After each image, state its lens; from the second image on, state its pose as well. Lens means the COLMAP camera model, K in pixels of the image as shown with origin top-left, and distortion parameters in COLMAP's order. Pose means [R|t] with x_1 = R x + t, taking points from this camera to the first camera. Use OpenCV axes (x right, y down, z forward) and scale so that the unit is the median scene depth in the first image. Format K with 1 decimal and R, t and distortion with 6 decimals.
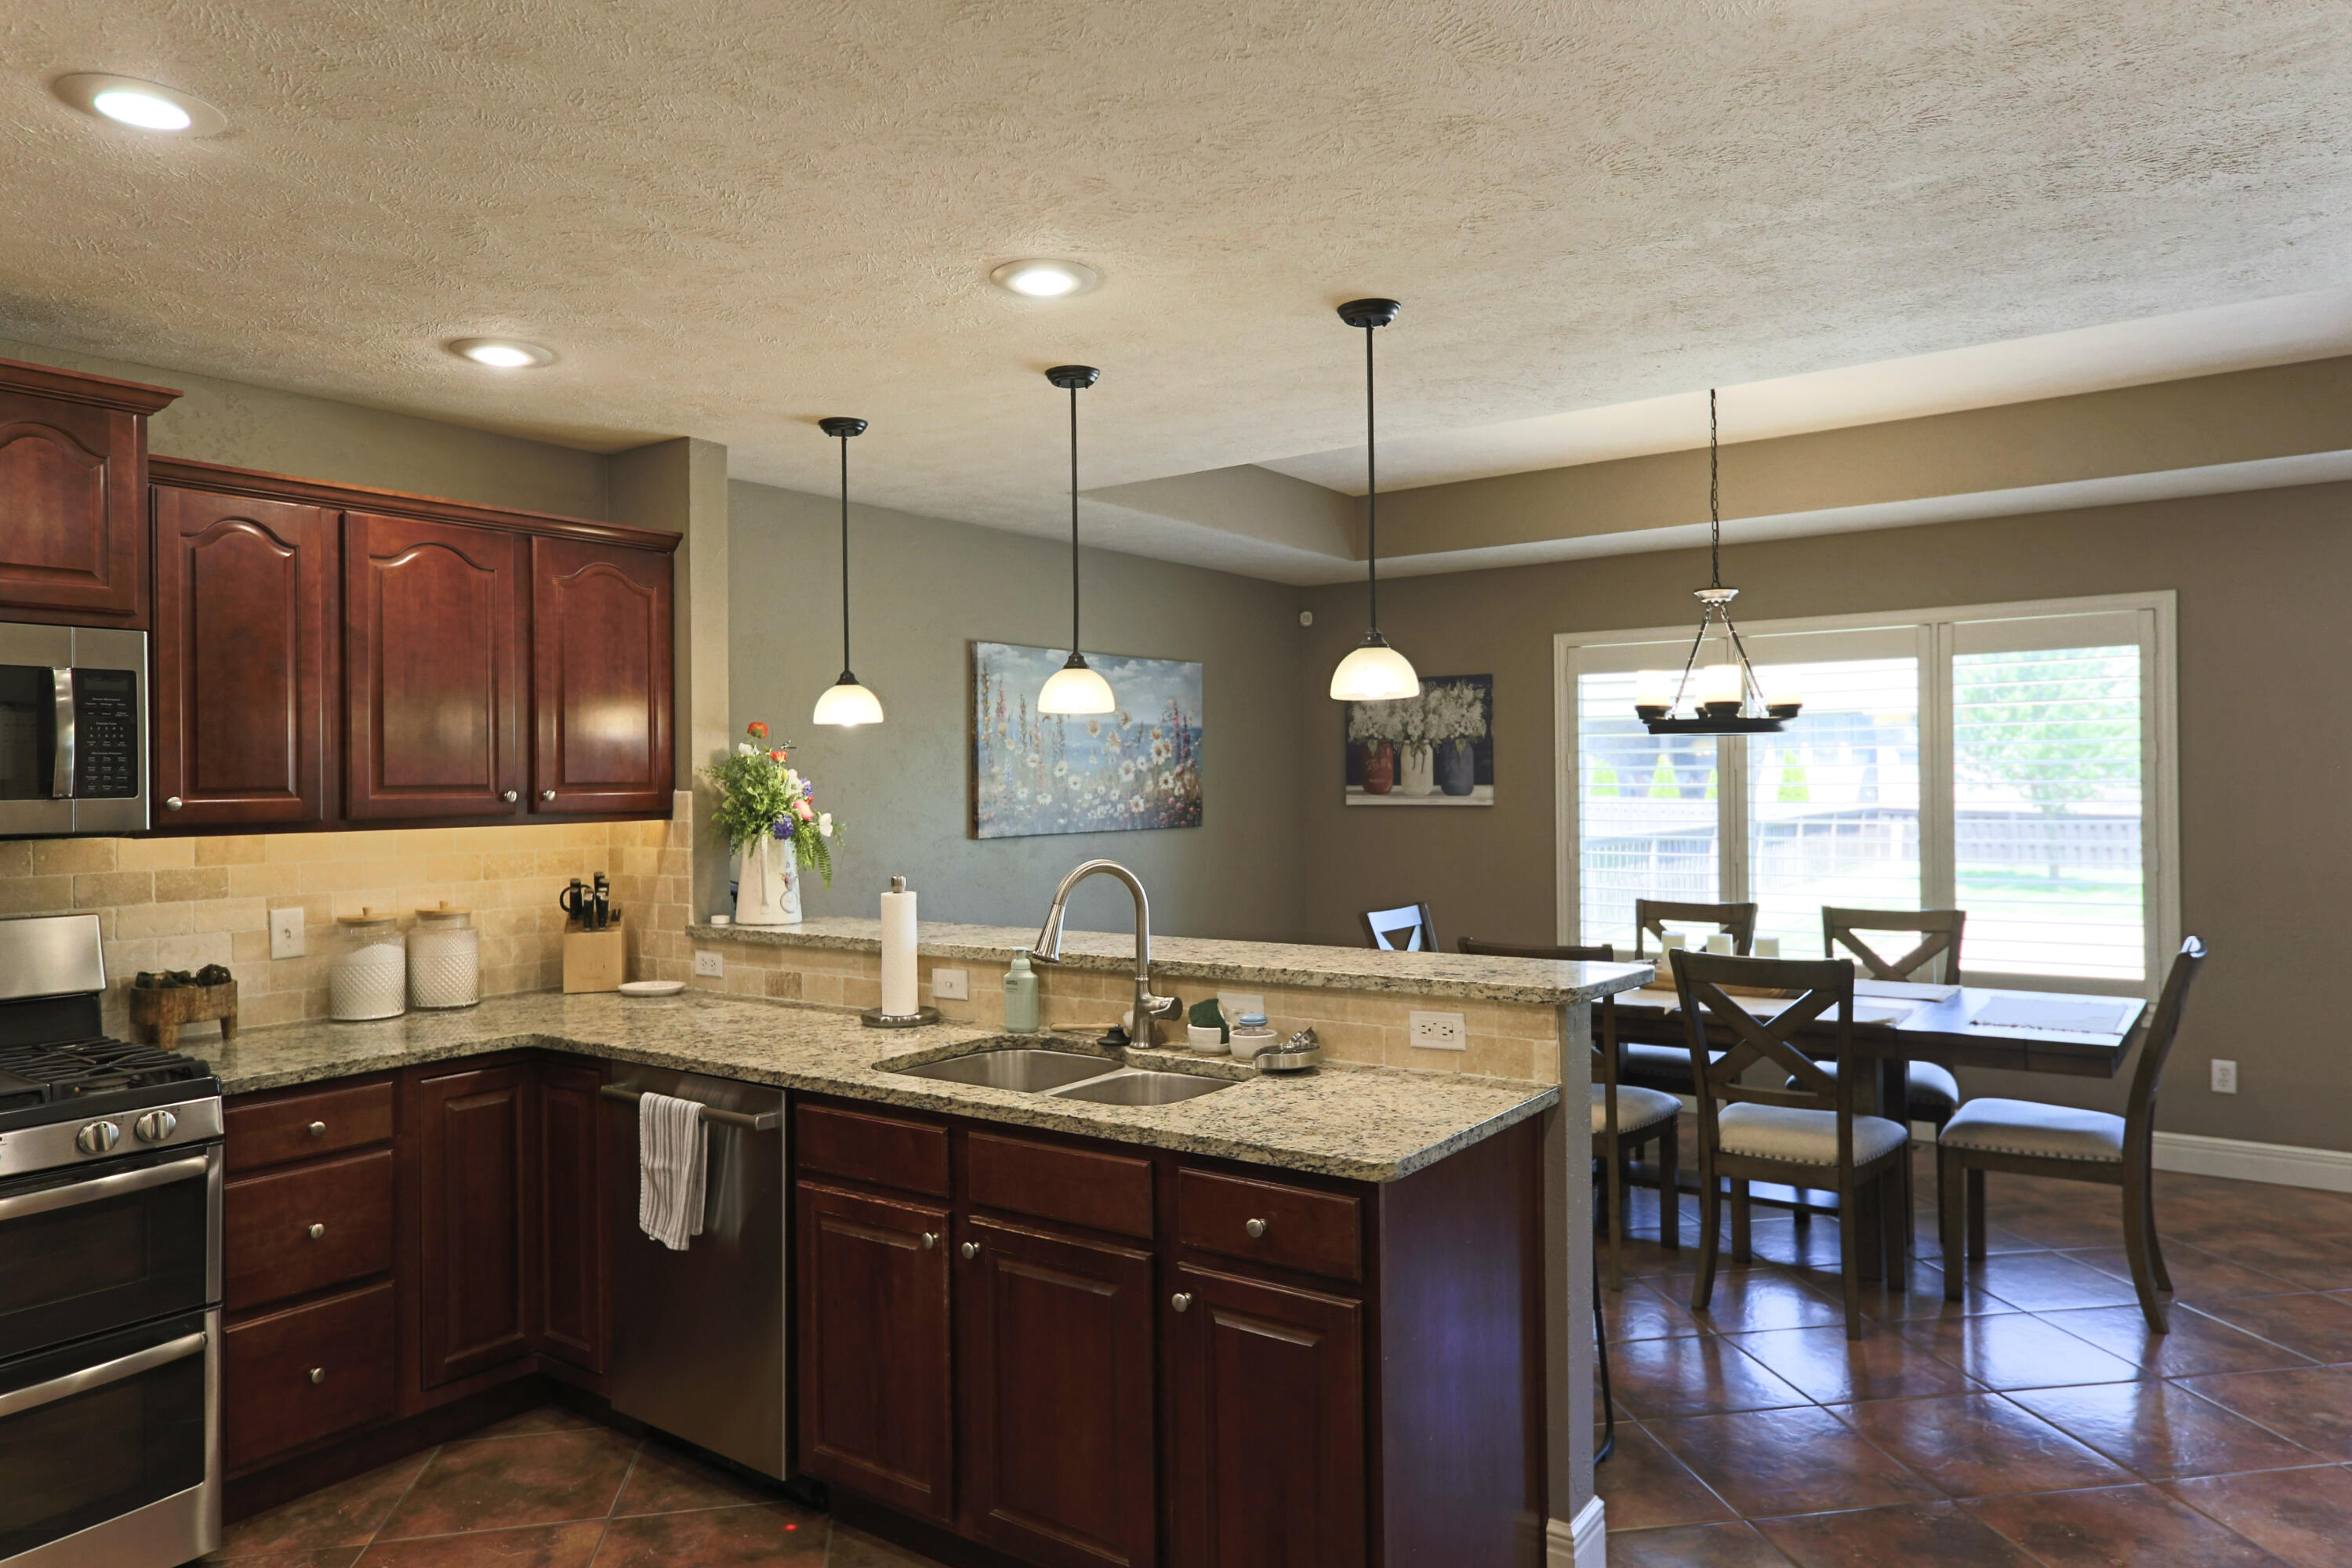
lens RADIAL K [[1496.7, 0, 1173.7], [0, 1496.7, 780.2], [0, 0, 1]] dist [0.008489, 0.001427]
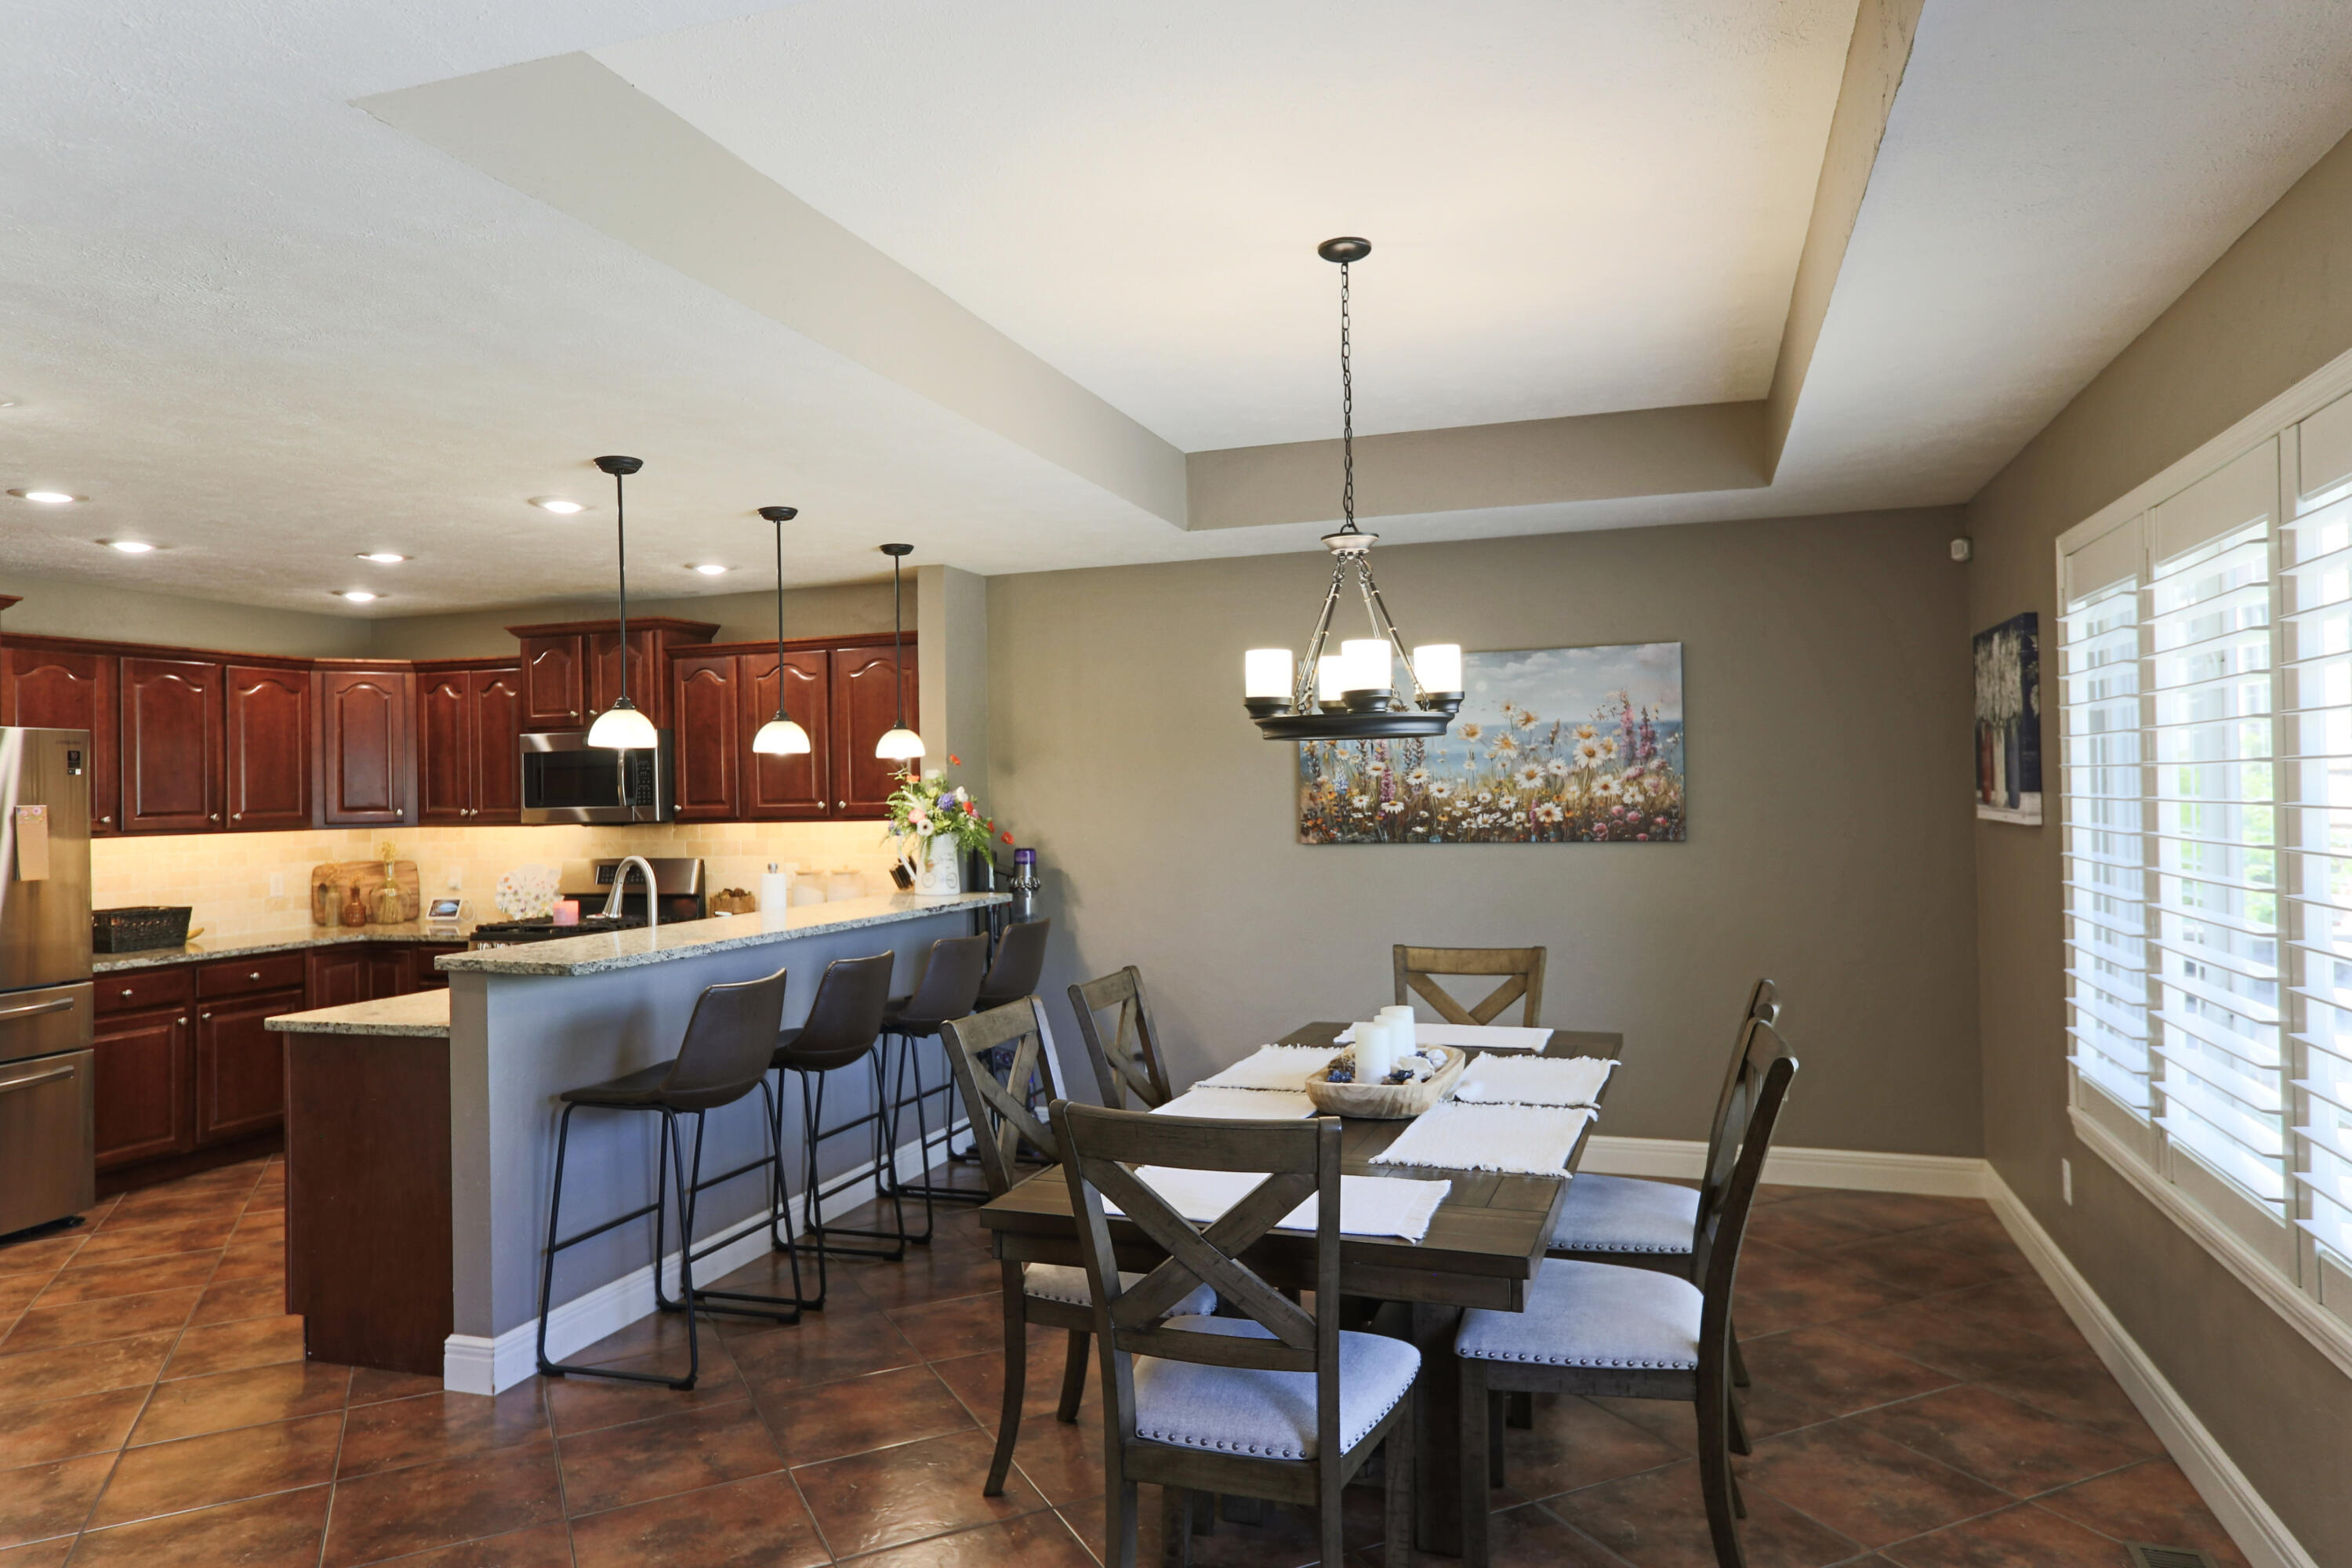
lens RADIAL K [[1496.7, 0, 1174.8], [0, 1496.7, 786.3], [0, 0, 1]] dist [0.008489, 0.001427]
pose [[0.304067, 0.000366, -0.952651, 0.762795], [0.013647, 0.999896, 0.004740, -0.007263], [0.952553, -0.014442, 0.304030, 0.516870]]
